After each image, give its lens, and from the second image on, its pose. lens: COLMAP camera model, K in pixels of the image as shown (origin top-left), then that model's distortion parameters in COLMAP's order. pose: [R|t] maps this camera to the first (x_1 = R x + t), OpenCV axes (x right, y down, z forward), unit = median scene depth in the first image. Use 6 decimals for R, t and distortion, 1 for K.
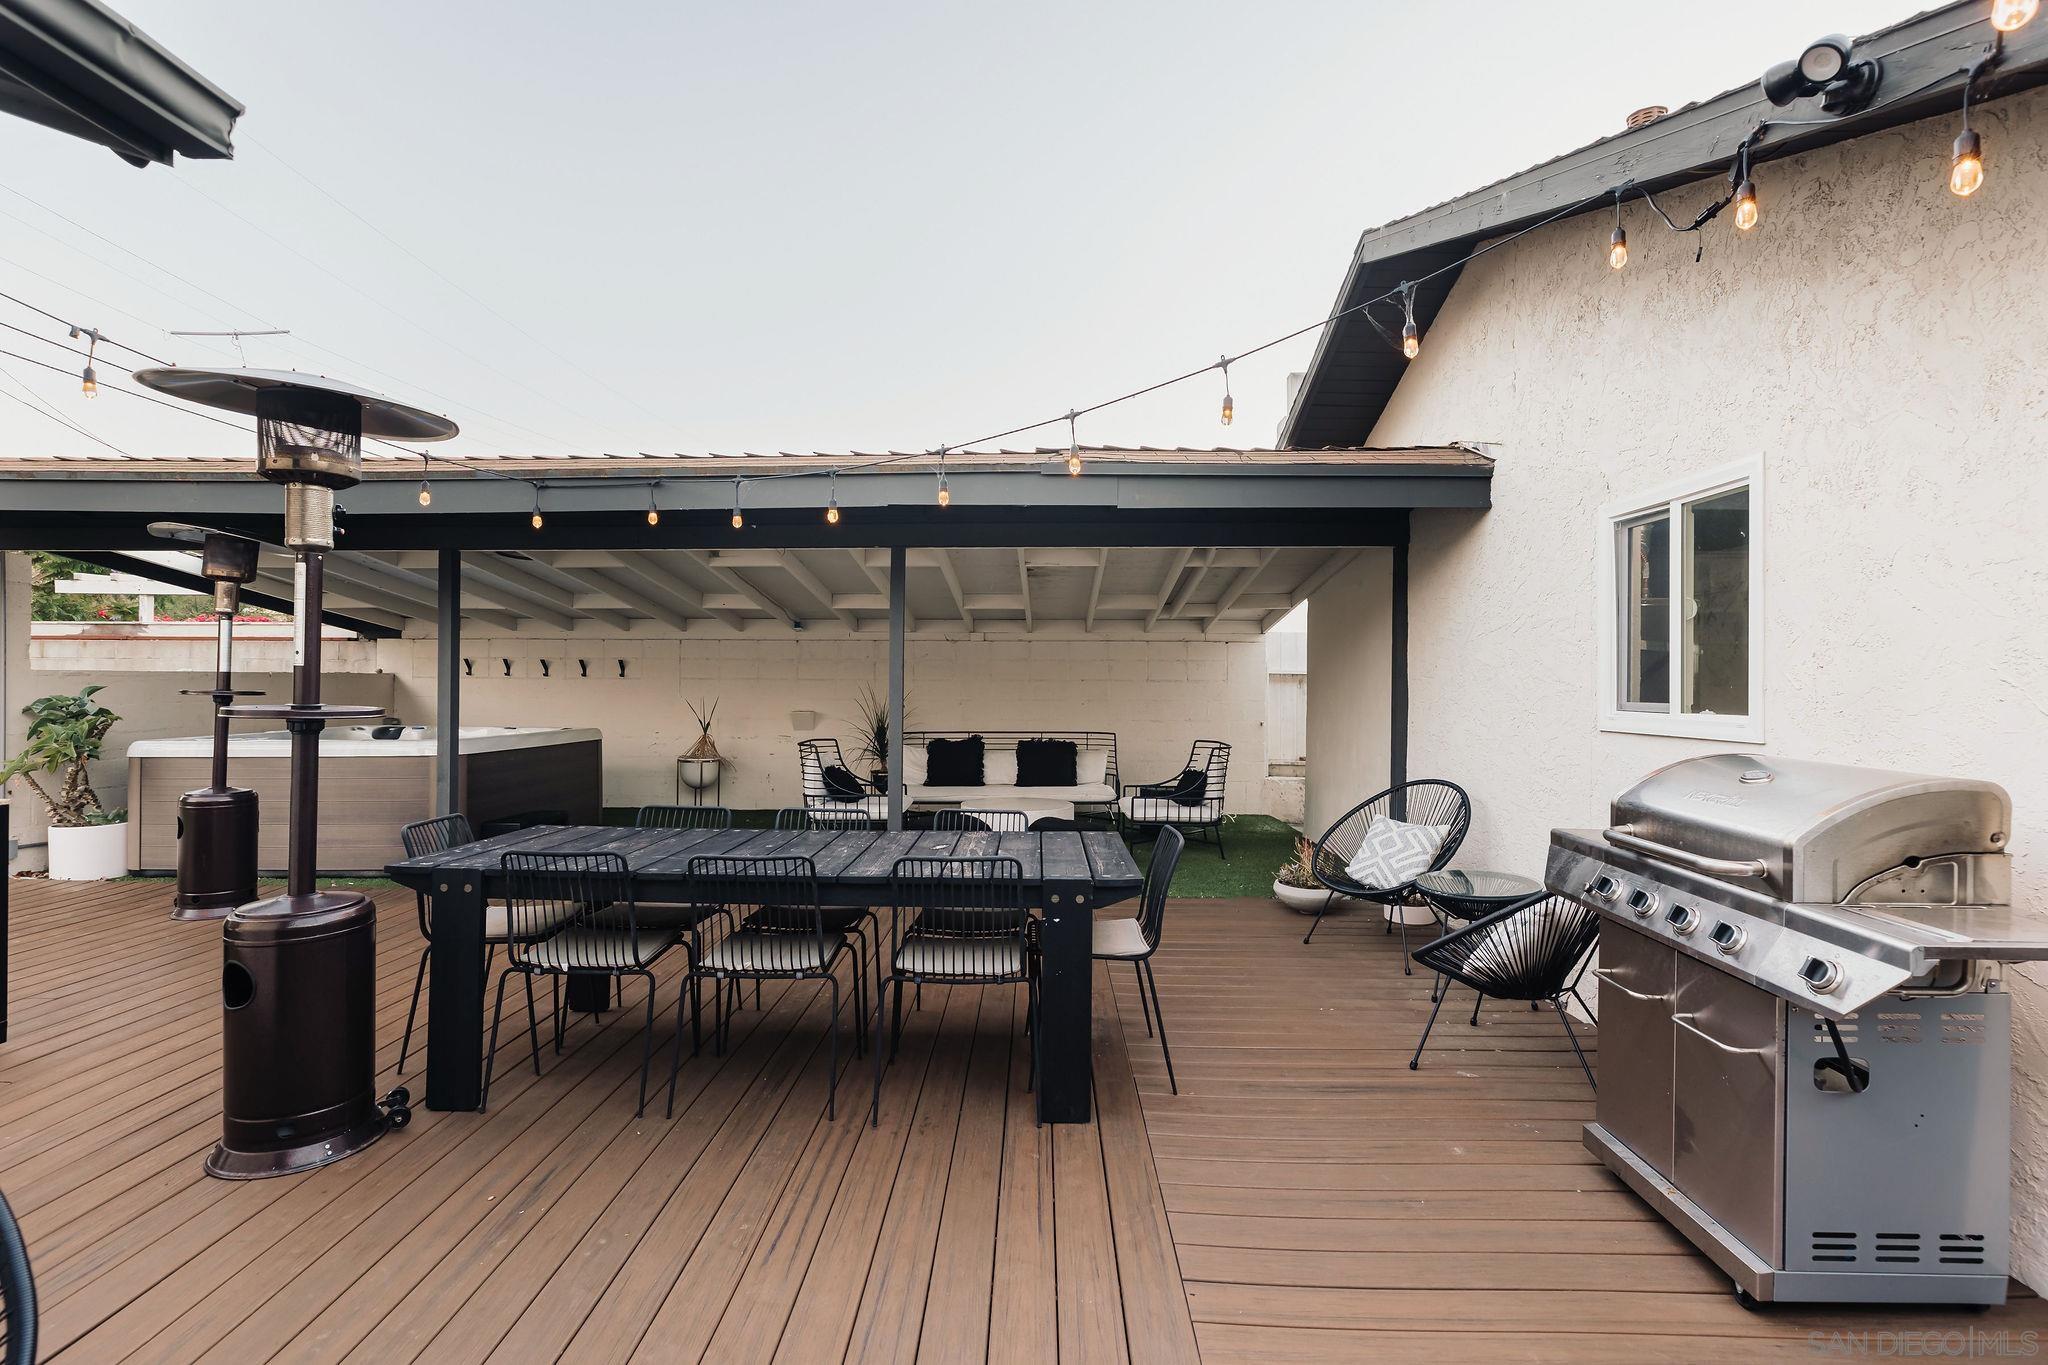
lens RADIAL K [[954.0, 0, 1024.9], [0, 954.0, 658.1], [0, 0, 1]] dist [-0.003791, -0.000116]
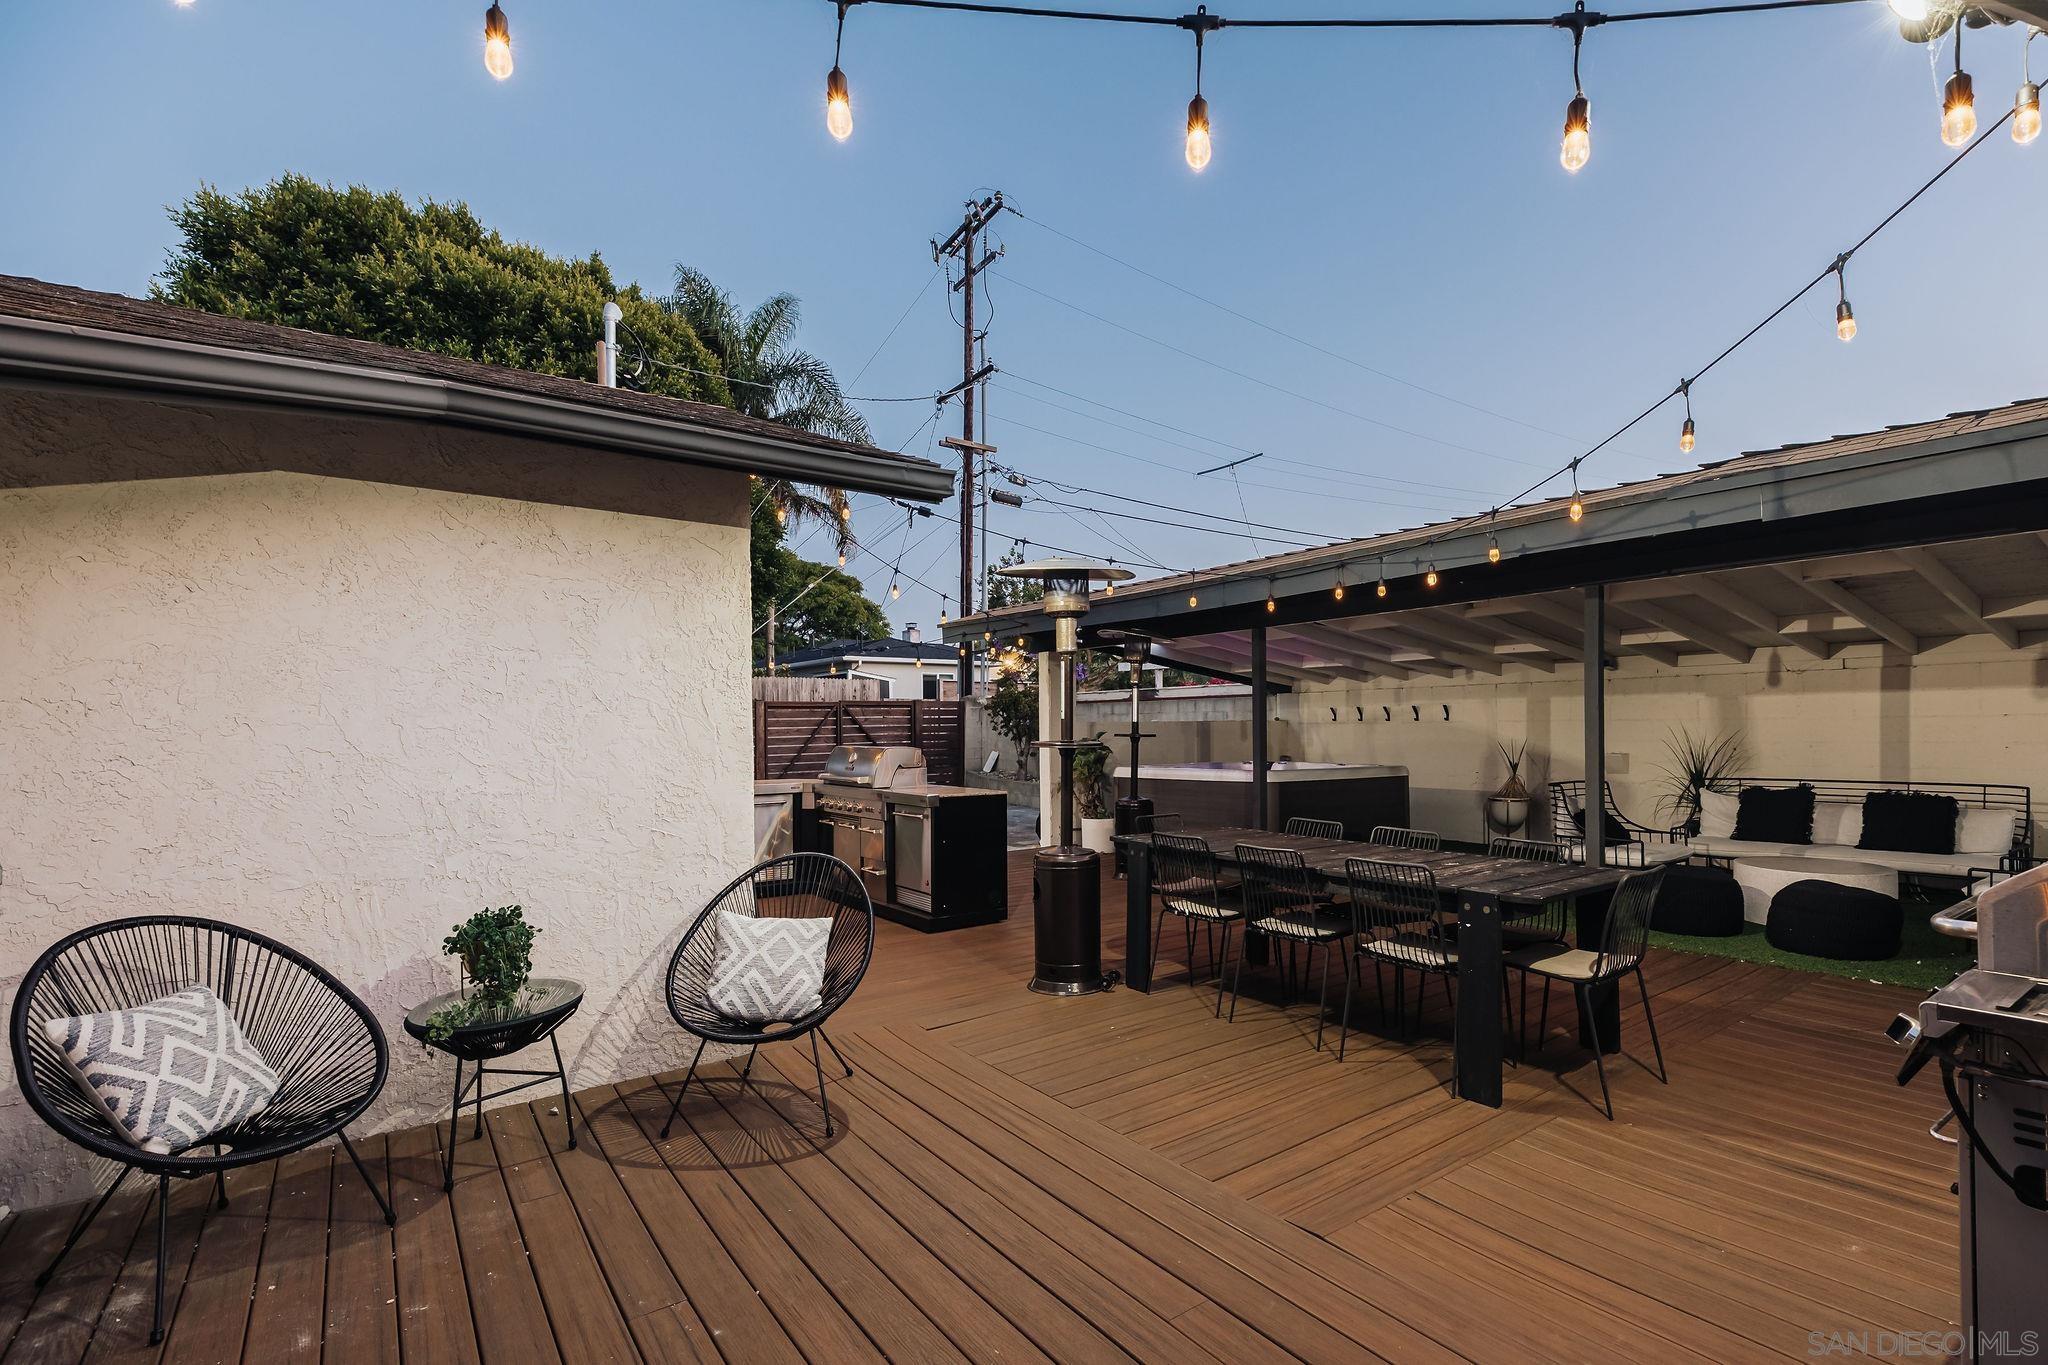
lens RADIAL K [[931.1, 0, 1024.0], [0, 931.1, 682.5], [0, 0, 1]] dist [0.002225, 0.000479]
pose [[0.594659, -0.049222, -0.802469, 0.387085], [0.031695, 0.998783, -0.037776, 0.002745], [0.803353, -0.002970, 0.595496, -0.067952]]
